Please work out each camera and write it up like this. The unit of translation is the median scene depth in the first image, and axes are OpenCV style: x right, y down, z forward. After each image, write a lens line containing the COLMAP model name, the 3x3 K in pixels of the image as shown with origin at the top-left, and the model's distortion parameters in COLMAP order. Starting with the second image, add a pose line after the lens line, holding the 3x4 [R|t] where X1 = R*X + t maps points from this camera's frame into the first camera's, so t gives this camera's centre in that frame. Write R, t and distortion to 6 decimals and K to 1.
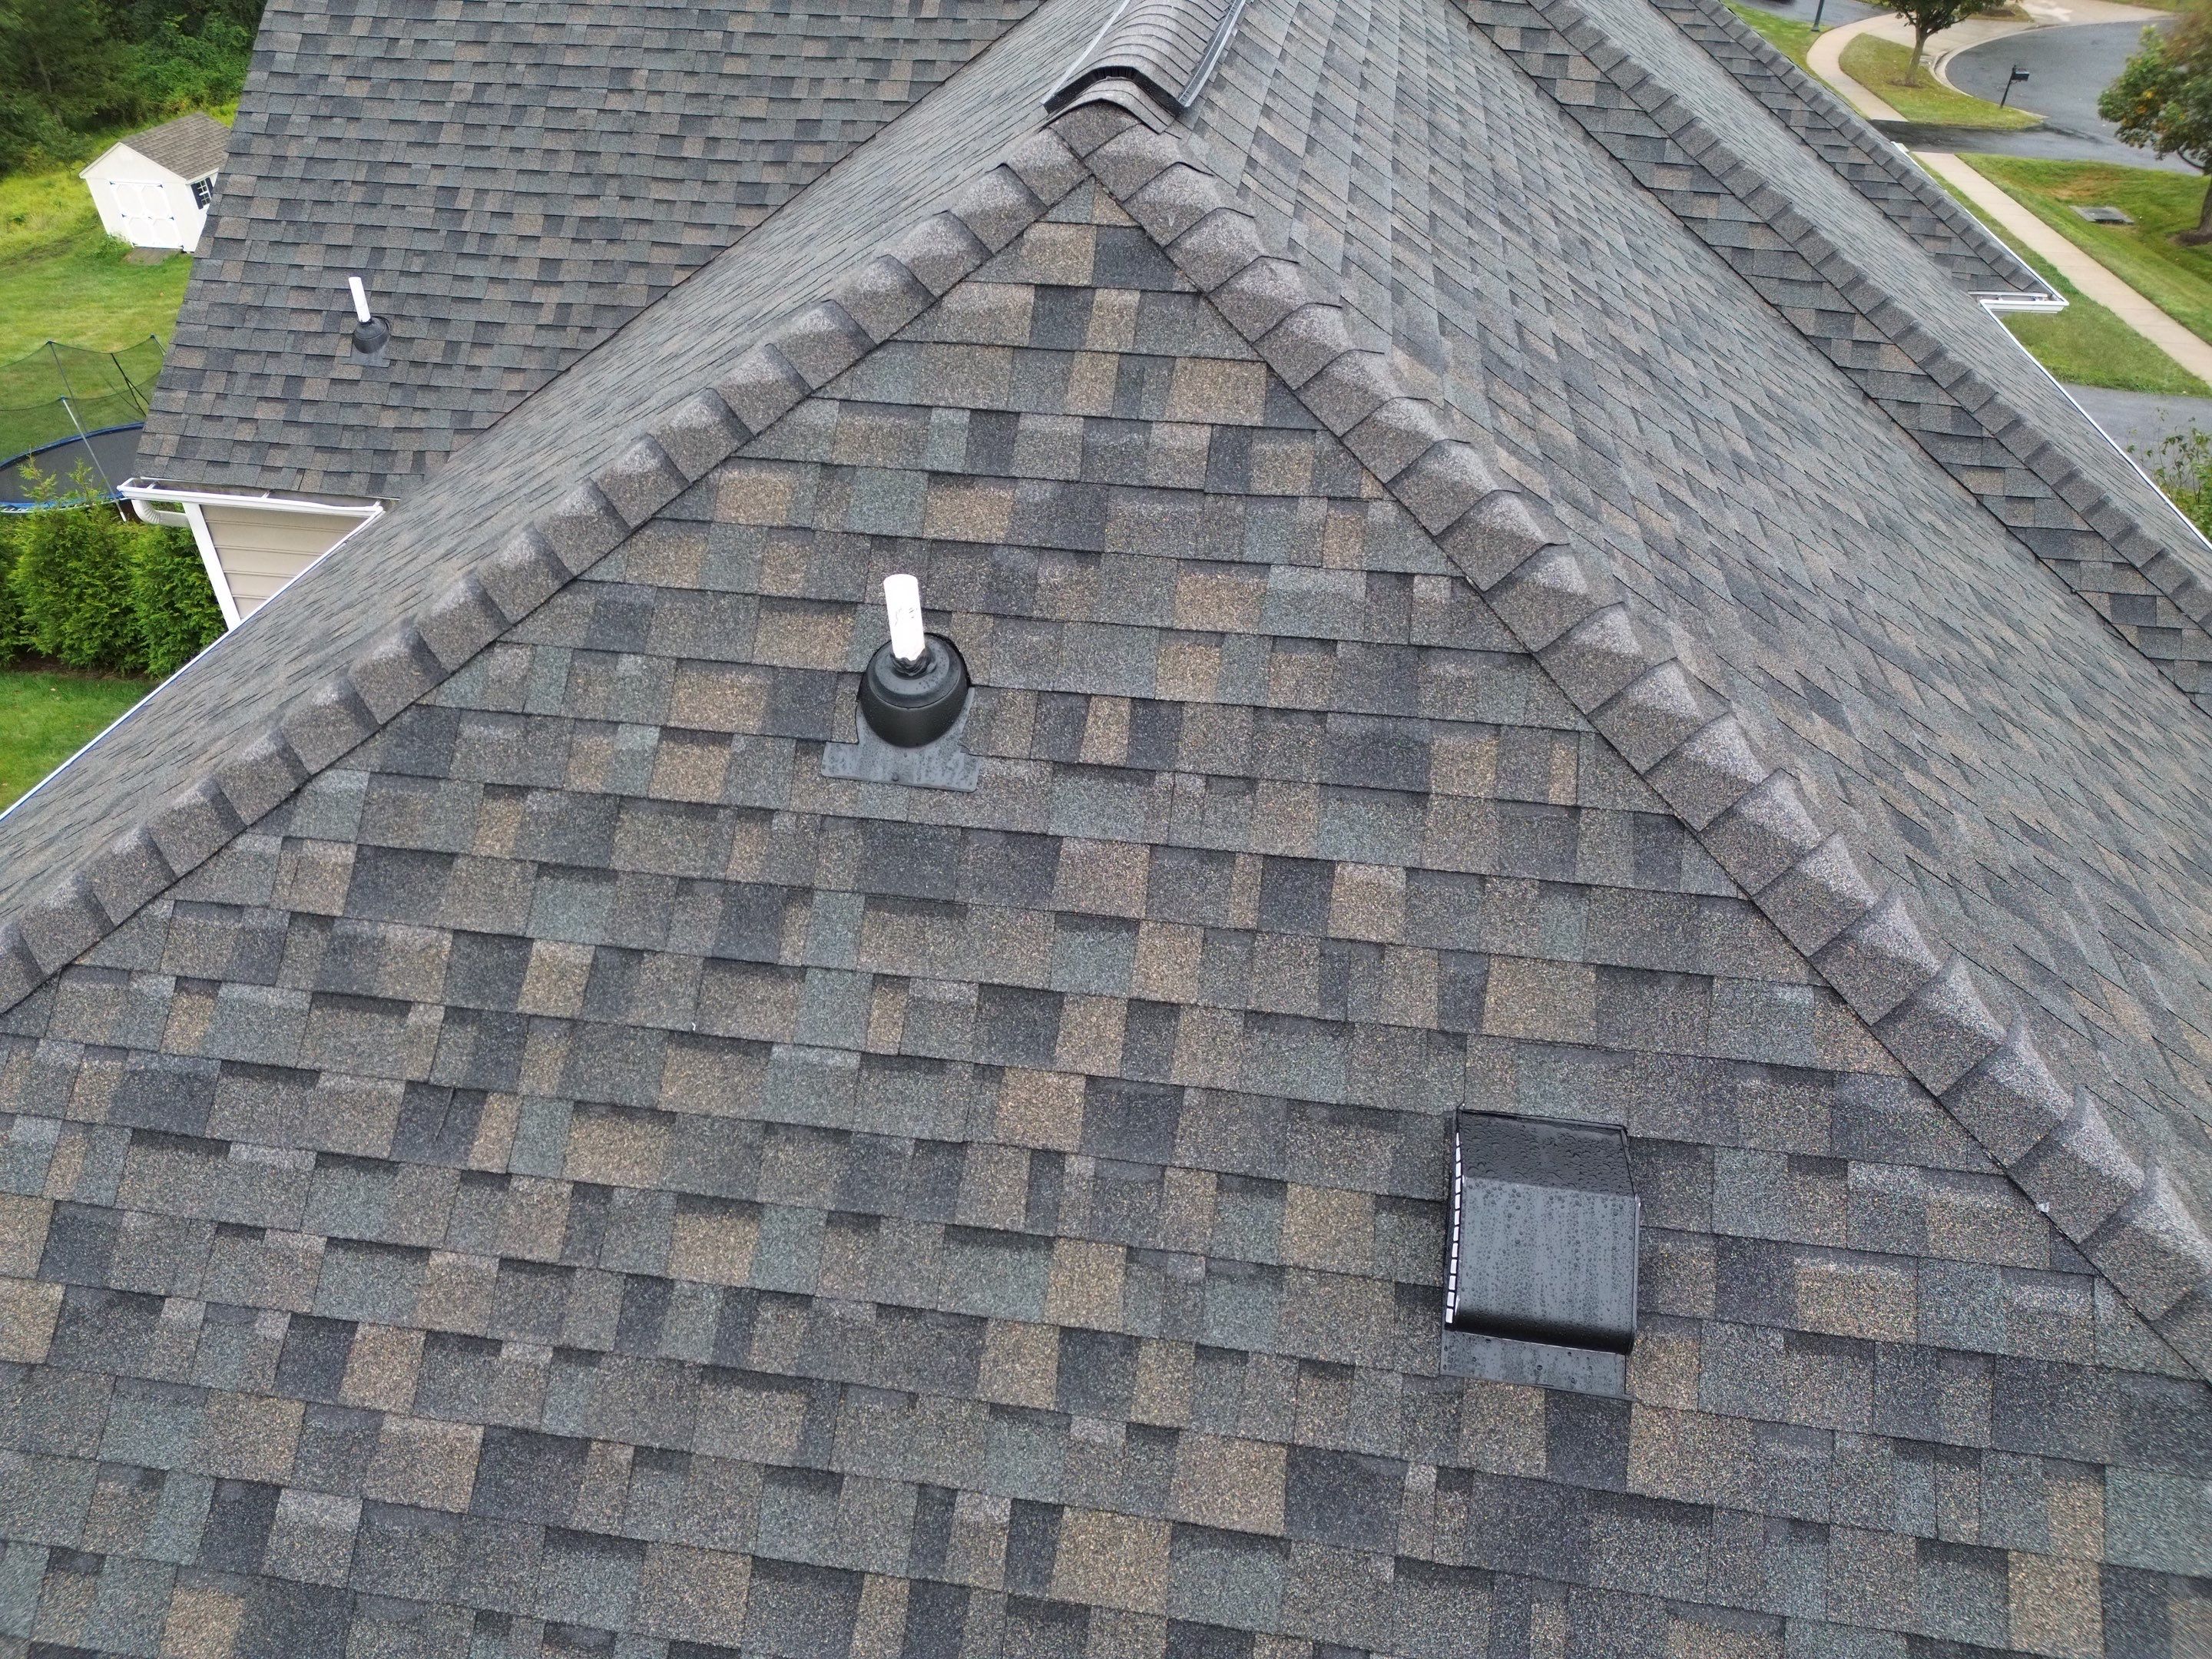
lens RADIAL K [[1545.4, 0, 1112.2], [0, 1545.4, 832.8], [0, 0, 1]] dist [0.071465, -0.068413]
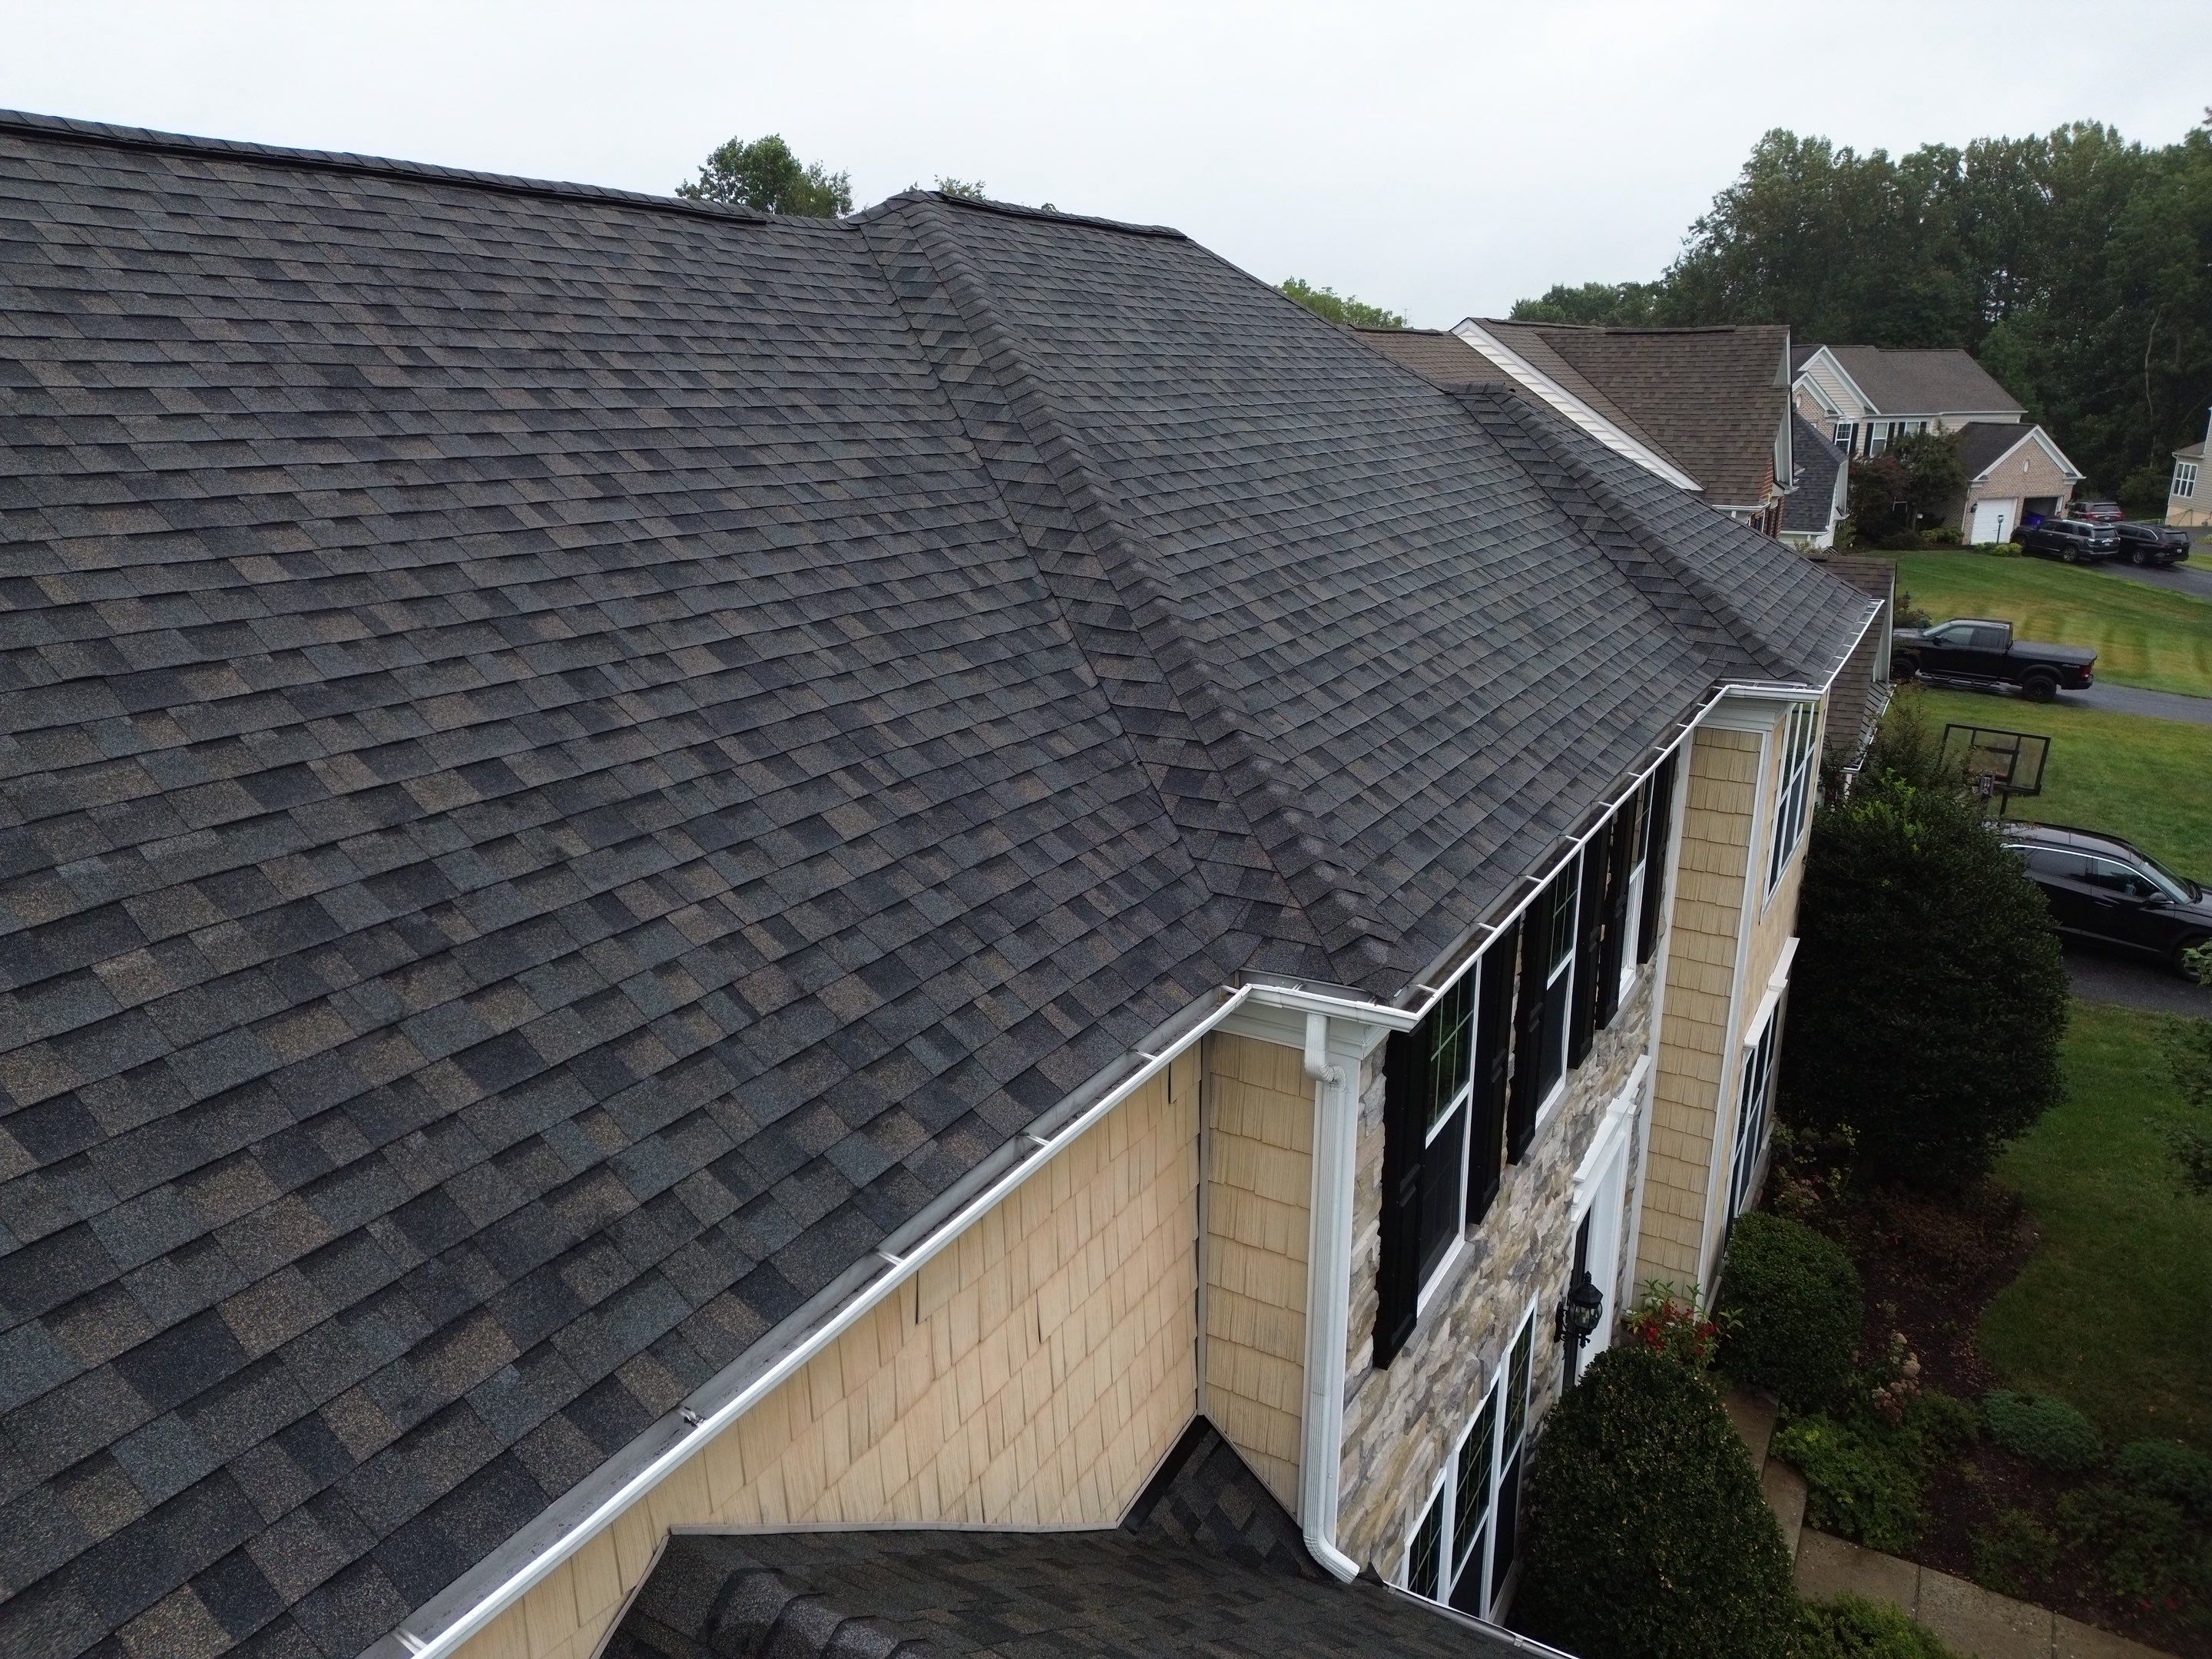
lens RADIAL K [[1545.4, 0, 1113.3], [0, 1545.4, 828.1], [0, 0, 1]] dist [0.071465, -0.068413]
pose [[0.932950, 0.098482, -0.346275, 2.072538], [-0.211081, 0.928815, -0.304544, 0.401722], [0.291634, 0.357216, 0.887326, 0.351799]]
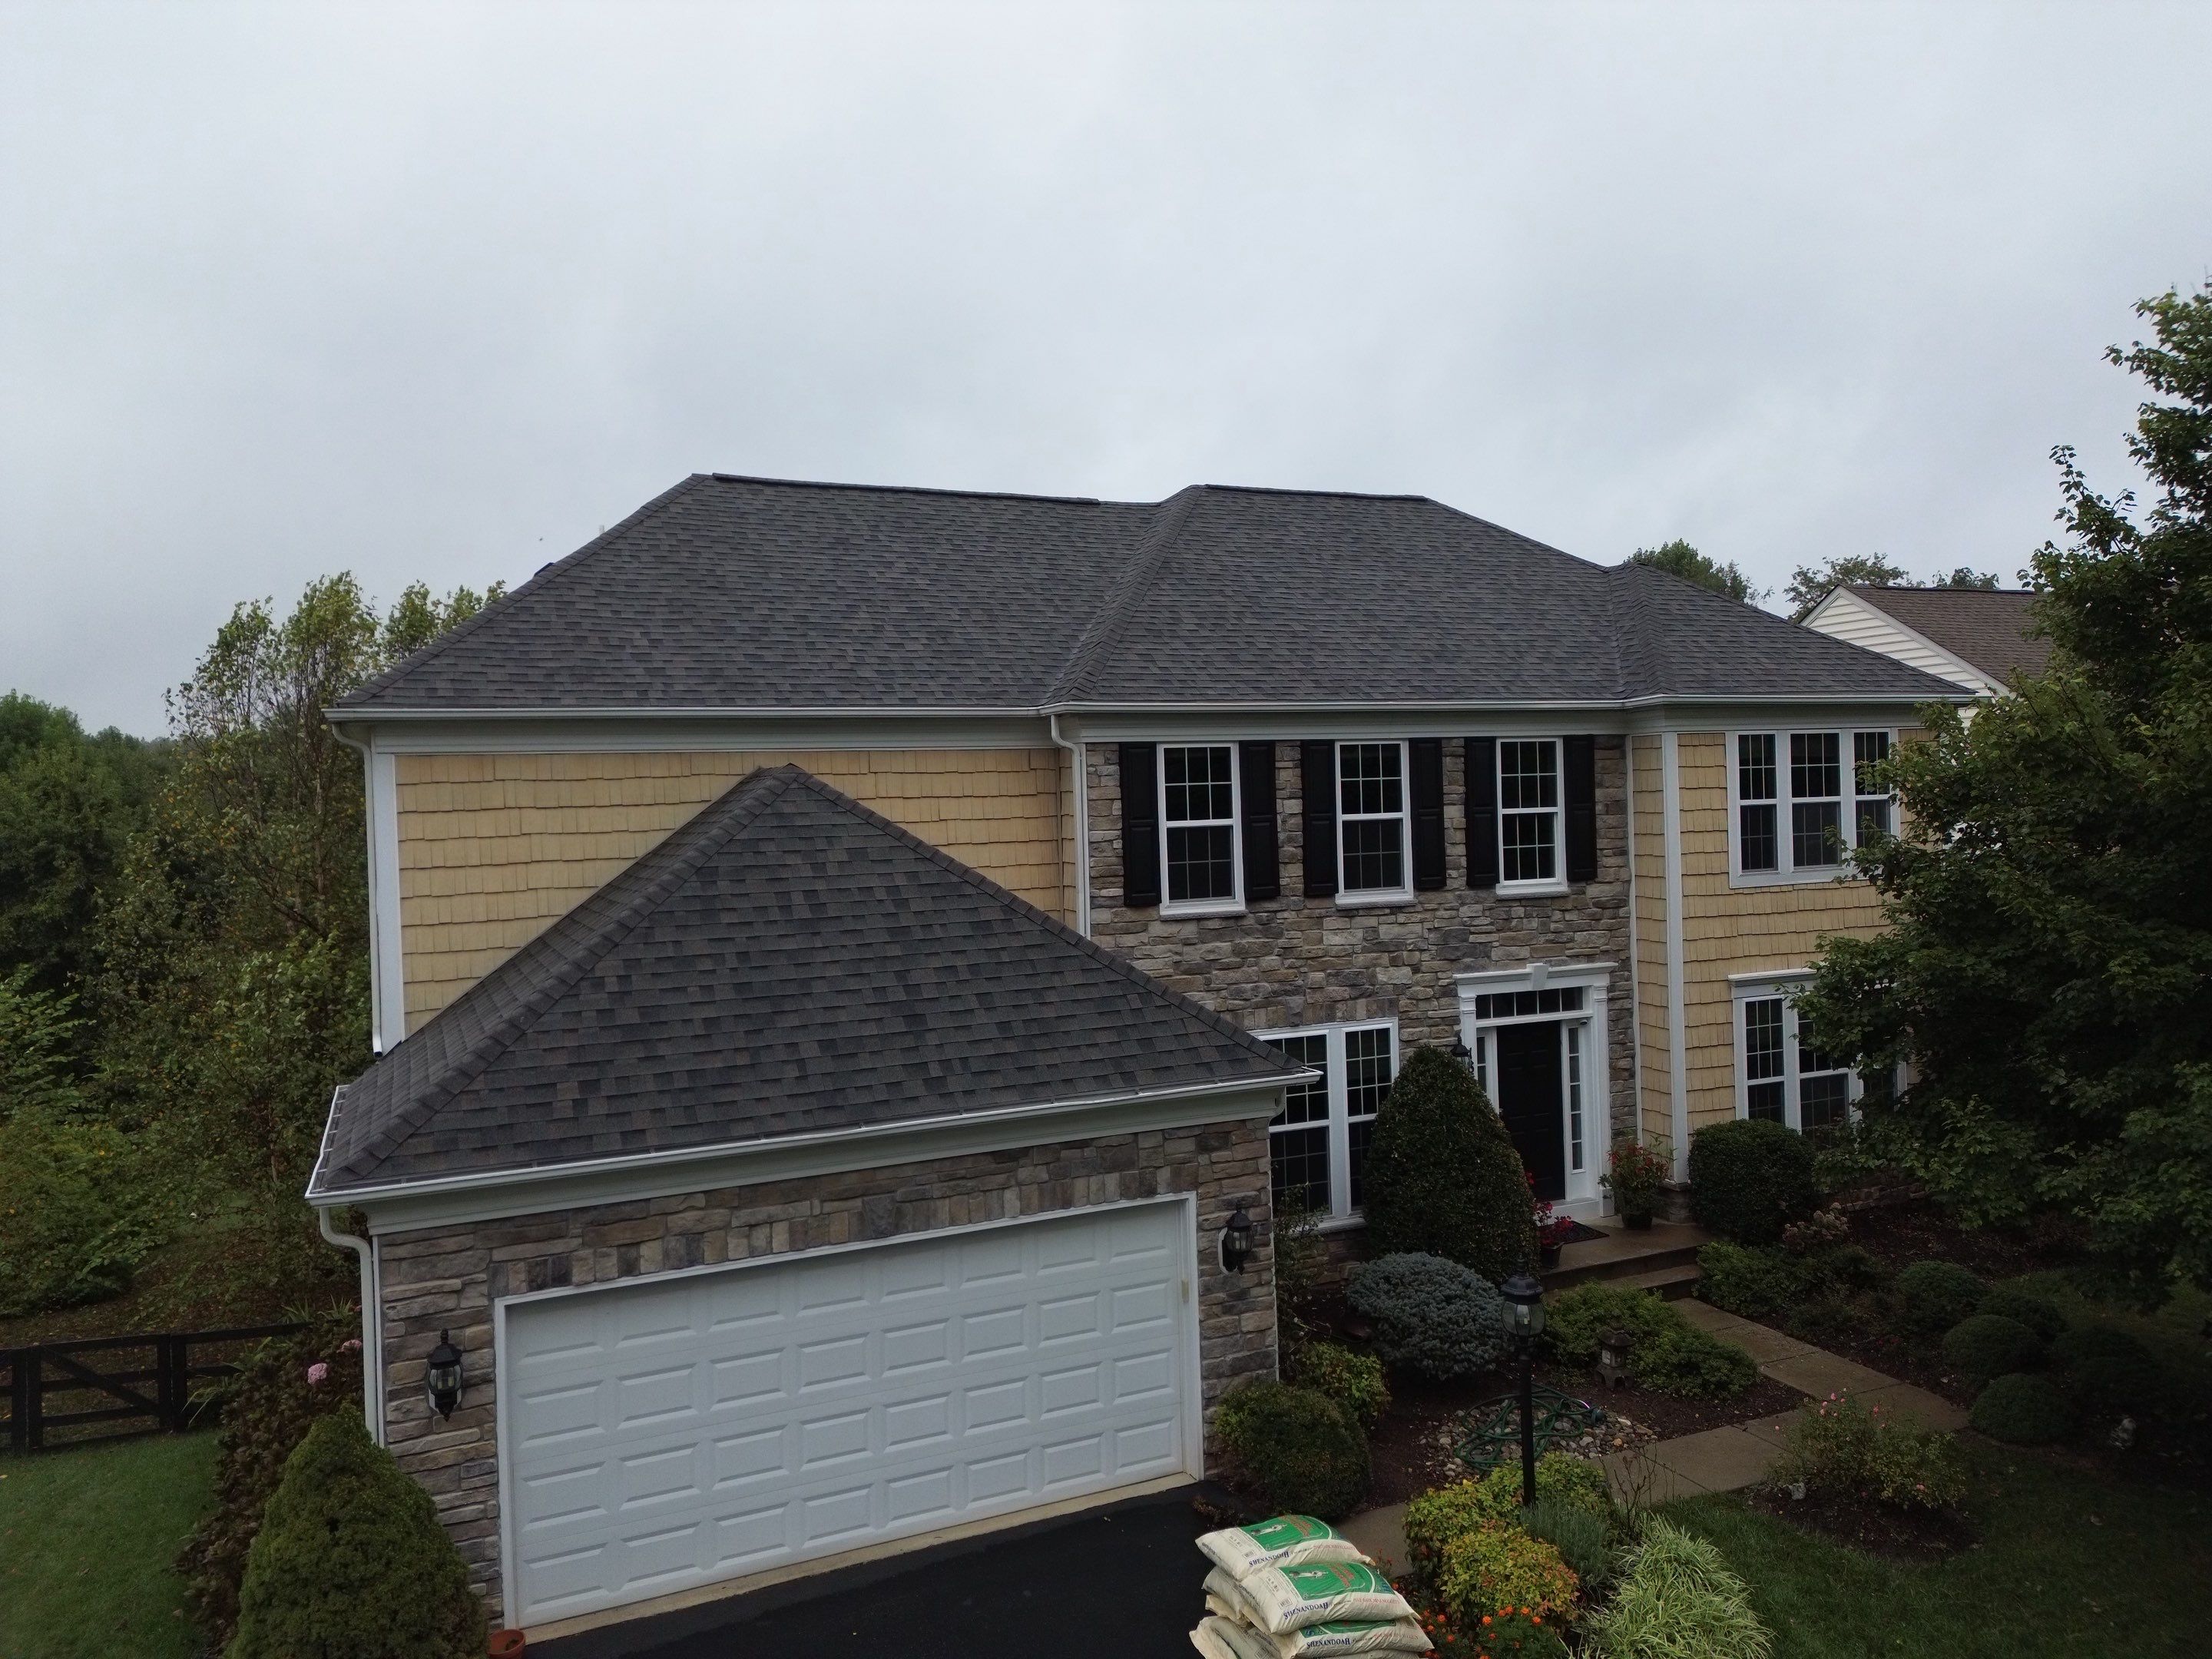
lens RADIAL K [[1545.4, 0, 1112.4], [0, 1545.4, 828.1], [0, 0, 1]] dist [0.071465, -0.068413]
pose [[0.539837, -0.004663, -0.841756, 5.877105], [-0.473940, 0.824741, -0.308517, 1.698767], [0.695670, 0.565491, 0.443016, 0.308801]]
